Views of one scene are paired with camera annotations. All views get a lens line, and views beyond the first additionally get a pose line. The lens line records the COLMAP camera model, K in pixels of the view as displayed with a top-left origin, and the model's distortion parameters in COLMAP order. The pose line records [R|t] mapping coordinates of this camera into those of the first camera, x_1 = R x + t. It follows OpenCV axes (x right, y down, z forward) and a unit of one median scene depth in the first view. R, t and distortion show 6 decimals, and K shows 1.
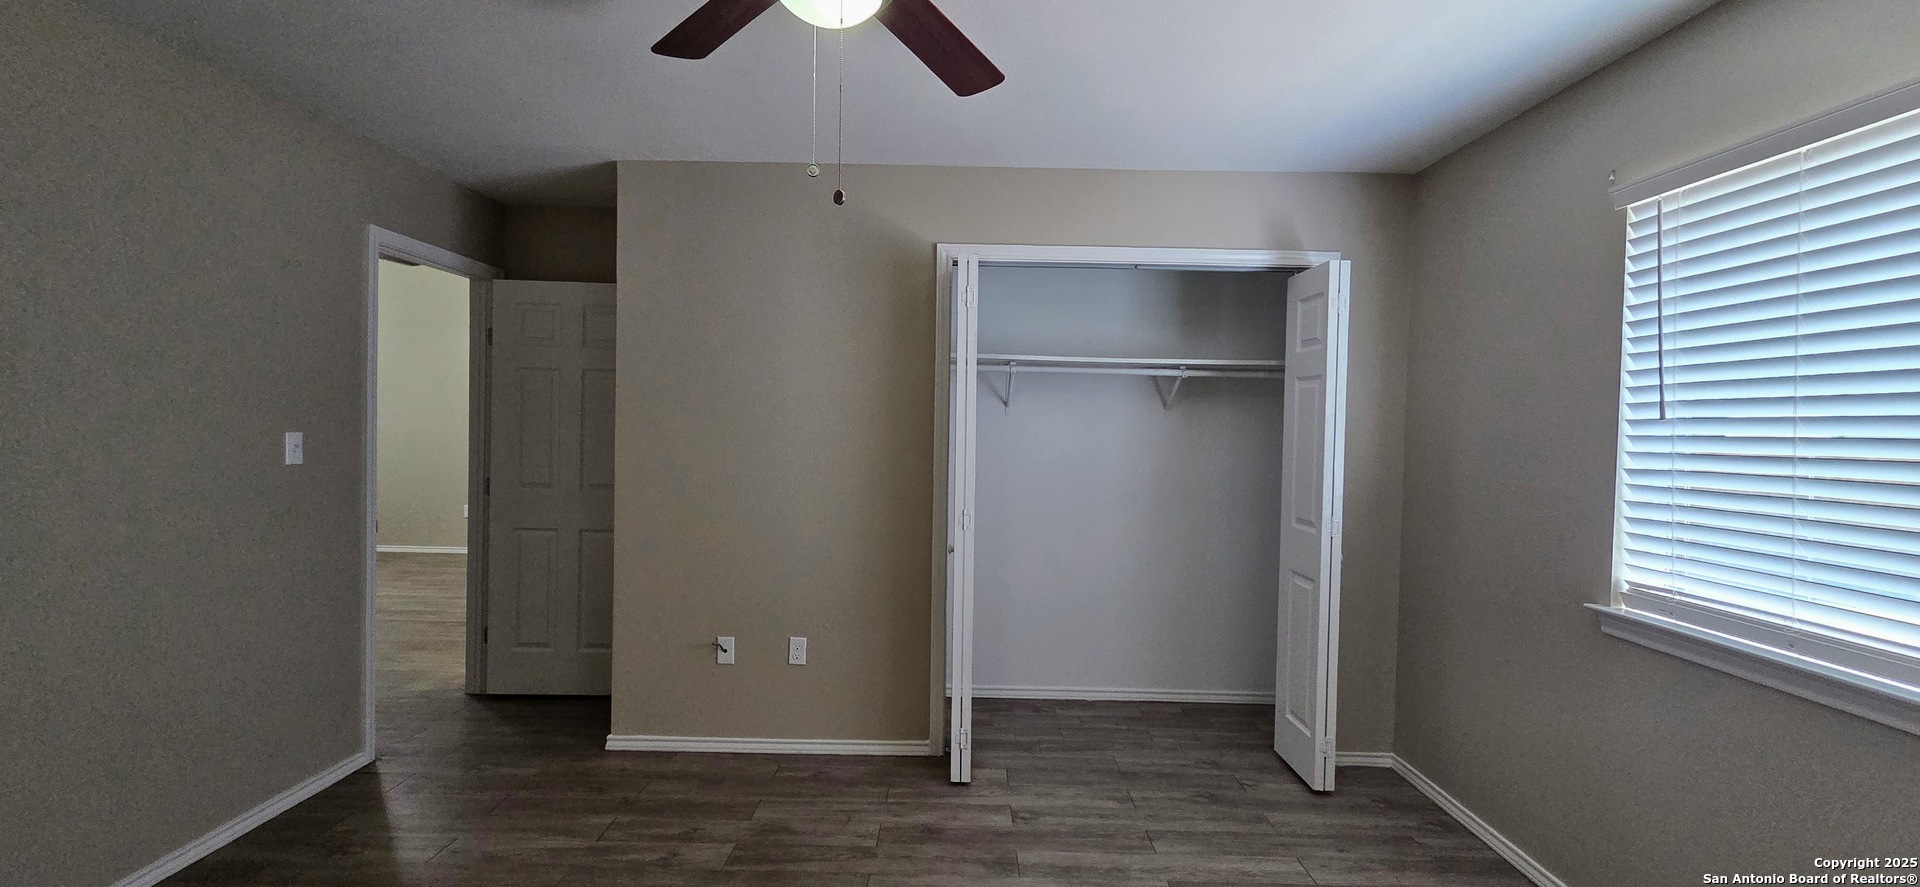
lens RADIAL K [[782.9, 0, 968.2], [0, 782.9, 449.6], [0, 0, 1]] dist [-0.001374, -0.000105]
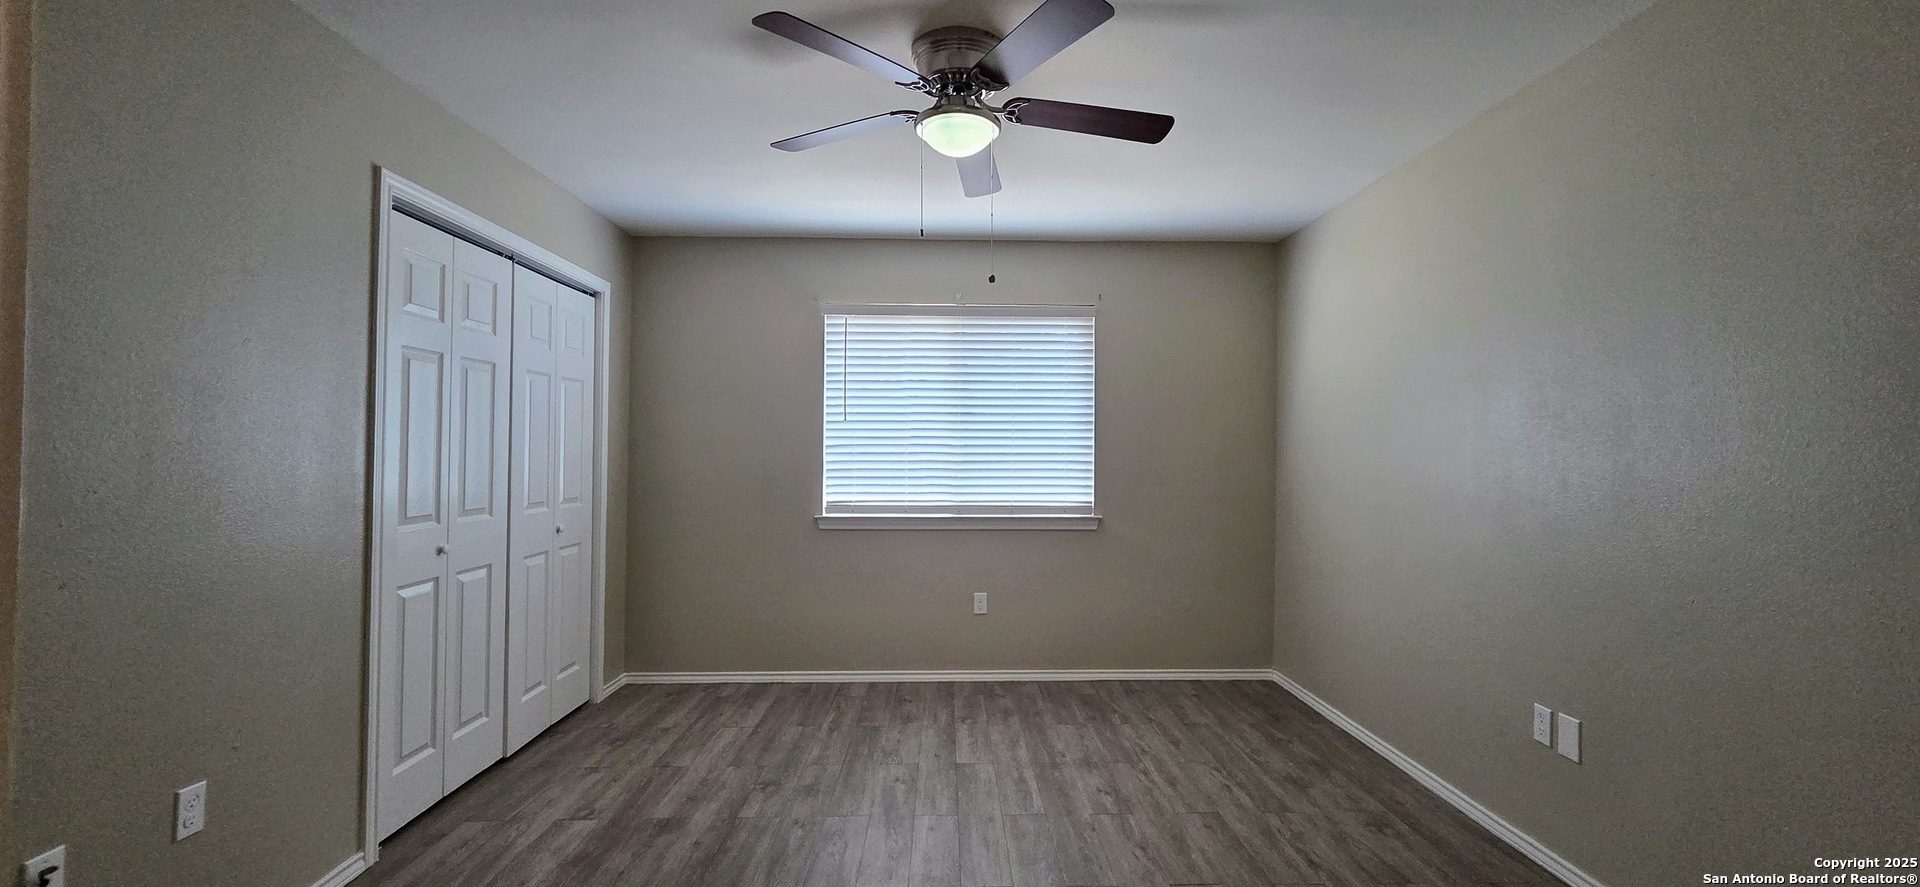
lens RADIAL K [[782.9, 0, 970.1], [0, 782.9, 439.4], [0, 0, 1]] dist [-0.001374, -0.000105]
pose [[-0.033456, -0.004570, 0.999430, -0.897401], [0.024331, 0.999689, 0.005385, 0.006047], [-0.999144, 0.024498, -0.033335, 0.525633]]
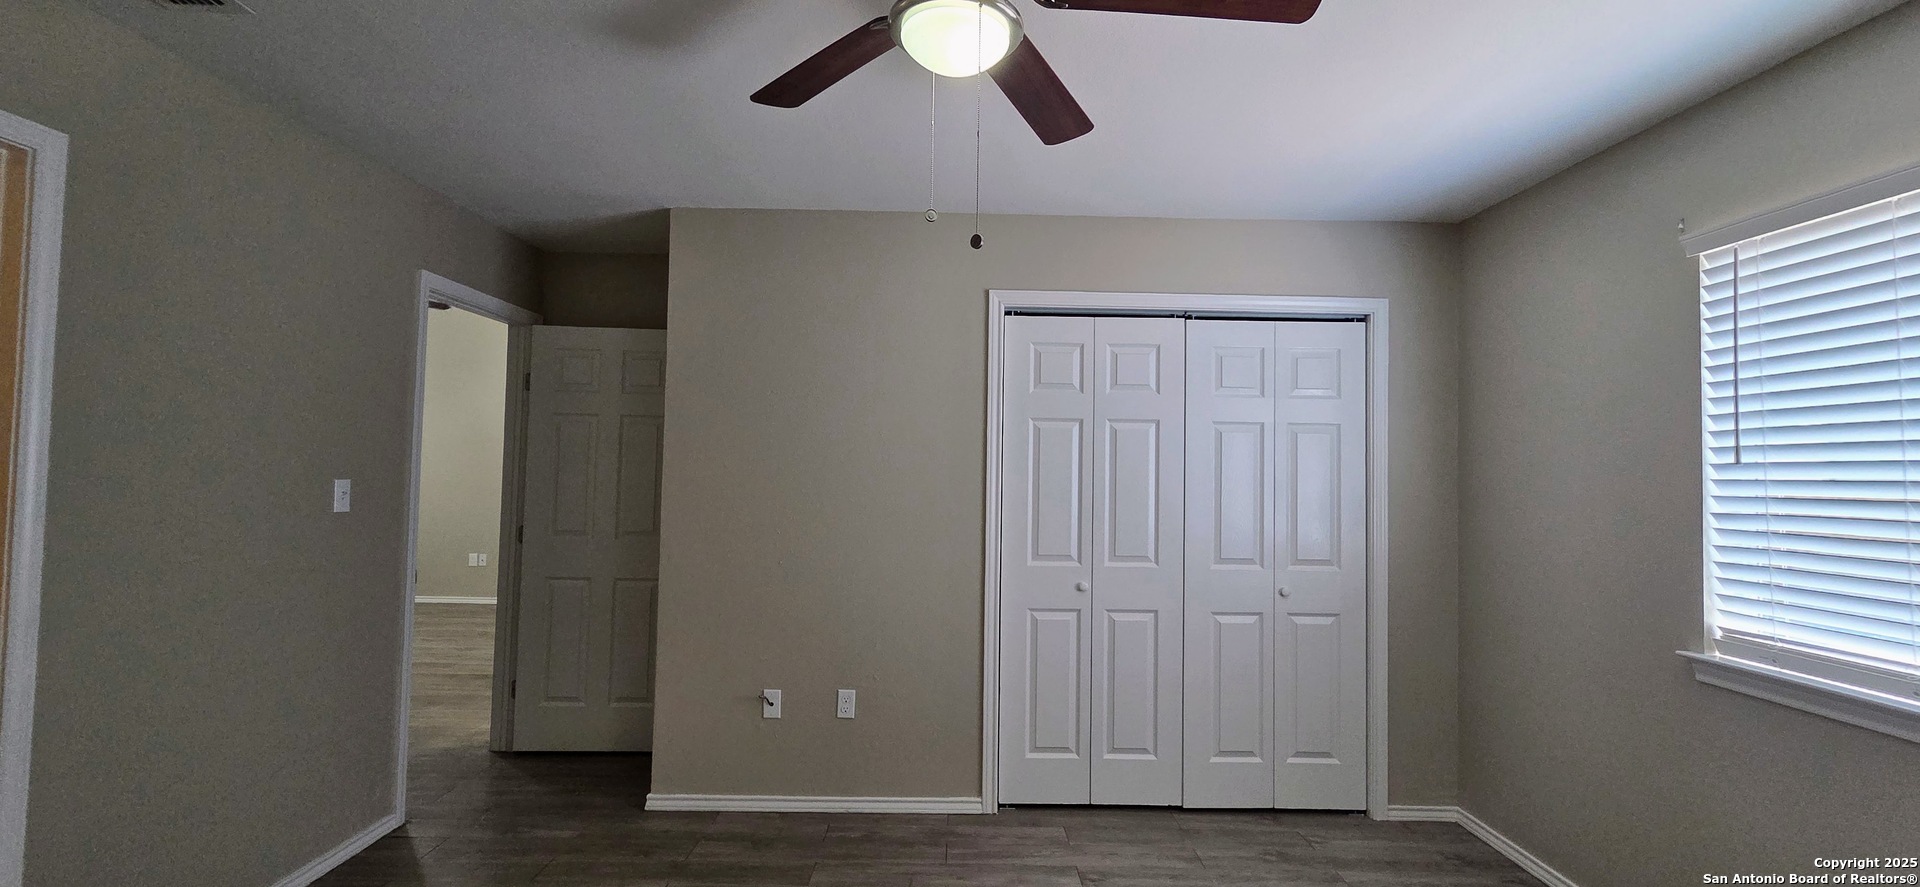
lens RADIAL K [[782.9, 0, 970.2], [0, 782.9, 448.8], [0, 0, 1]] dist [-0.001374, -0.000105]
pose [[0.999900, -0.001613, 0.014064, -0.088223], [0.002449, 0.998217, -0.059639, -0.000163], [-0.013943, 0.059667, 0.998121, 0.011822]]
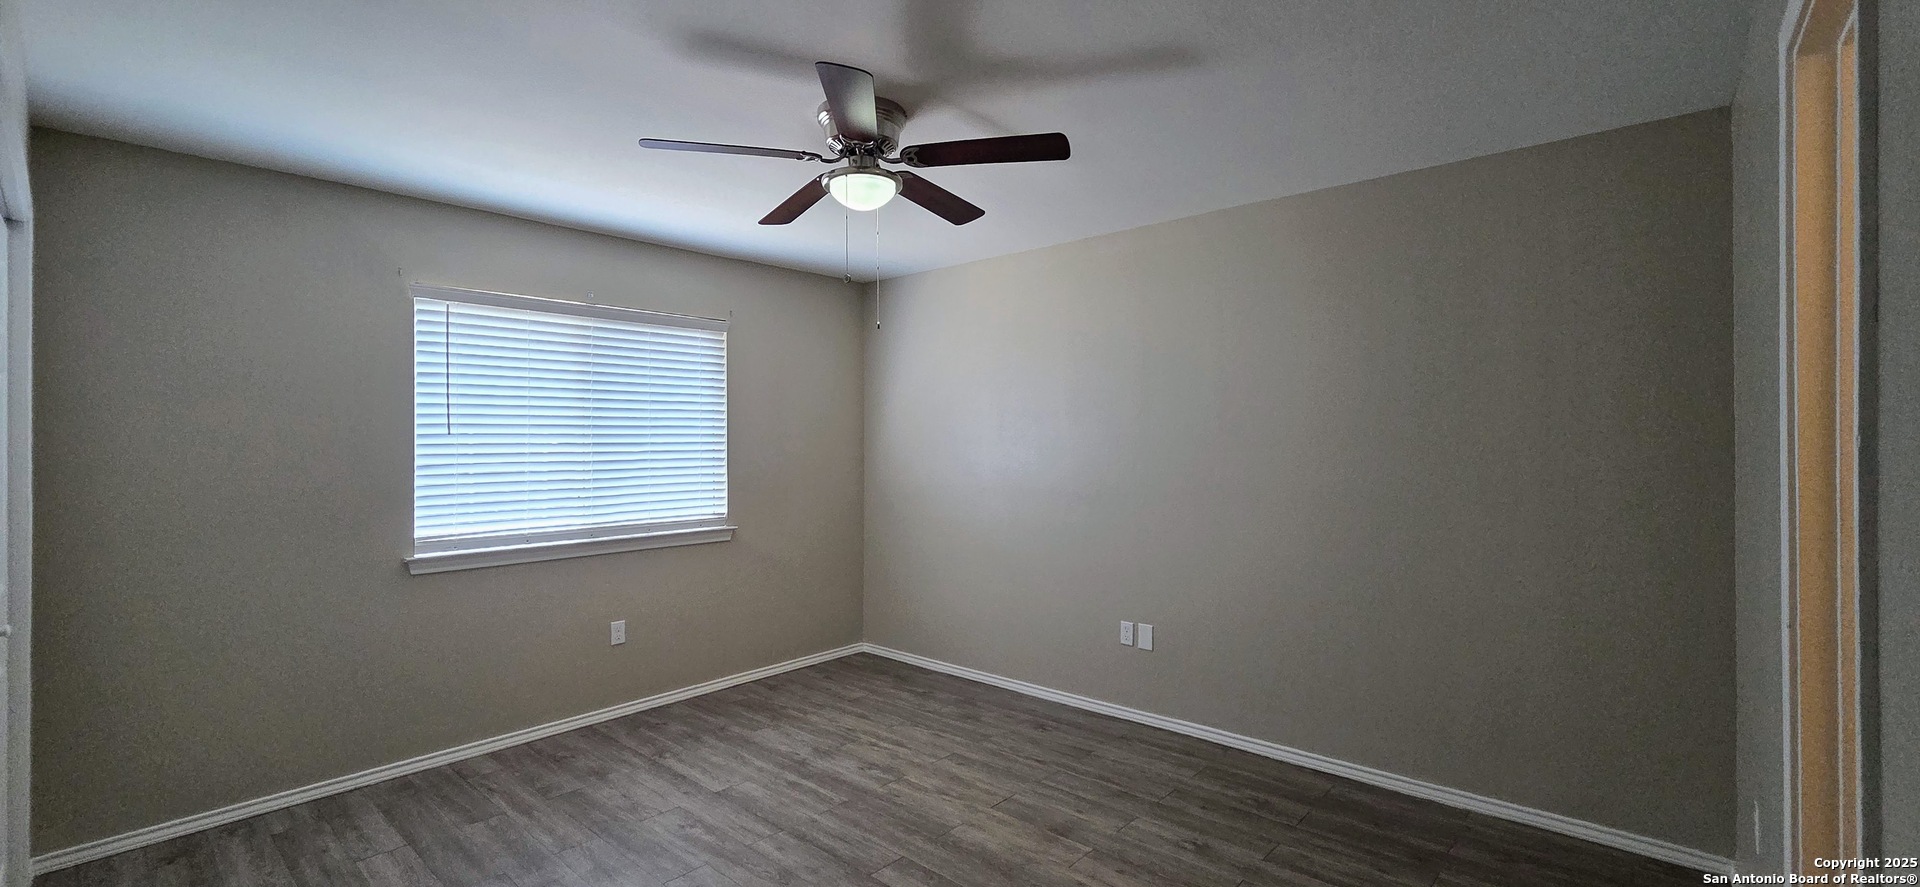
lens RADIAL K [[782.9, 0, 955.8], [0, 782.9, 439.2], [0, 0, 1]] dist [-0.001374, -0.000105]
pose [[-0.747727, -0.015716, 0.663820, -0.753783], [0.009177, 0.999380, 0.033998, -0.054307], [-0.663943, 0.031513, -0.747119, 1.096525]]
